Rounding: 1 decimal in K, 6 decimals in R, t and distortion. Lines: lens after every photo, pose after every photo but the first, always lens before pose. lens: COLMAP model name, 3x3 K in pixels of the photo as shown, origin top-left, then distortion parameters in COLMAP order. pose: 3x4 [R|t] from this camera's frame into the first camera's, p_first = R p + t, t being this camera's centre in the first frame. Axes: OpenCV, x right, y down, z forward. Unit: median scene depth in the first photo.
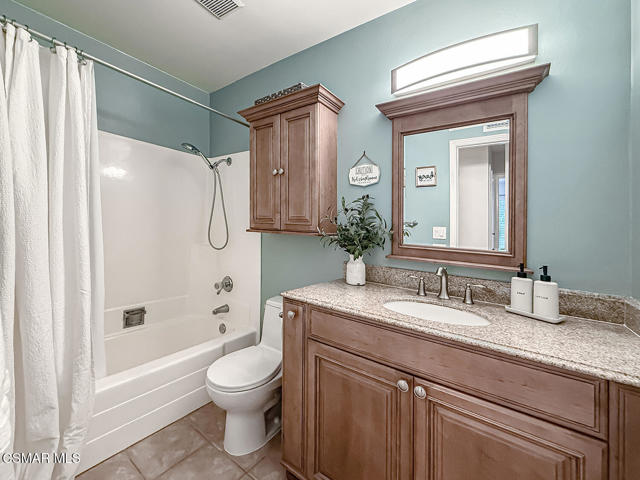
lens RADIAL K [[264.5, 0, 326.2], [0, 264.5, 242.9], [0, 0, 1]] dist [0.000548, 0.000048]
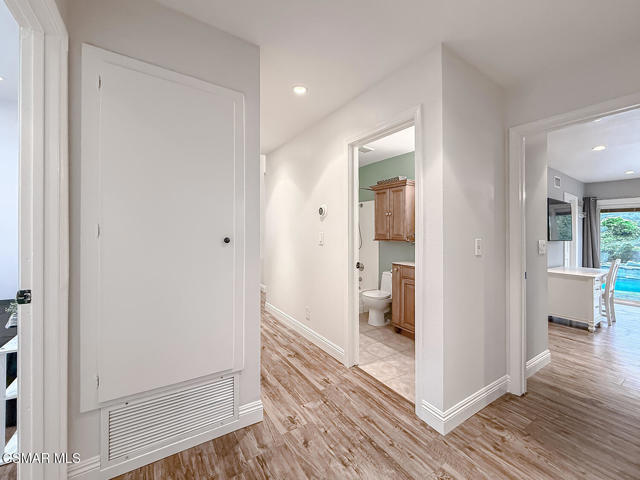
lens RADIAL K [[264.5, 0, 326.2], [0, 264.5, 242.9], [0, 0, 1]] dist [0.000548, 0.000048]
pose [[0.934239, -0.009274, -0.356527, 0.128977], [-0.001477, 0.999553, -0.029871, 0.047739], [0.356645, 0.028433, 0.933807, -1.336072]]
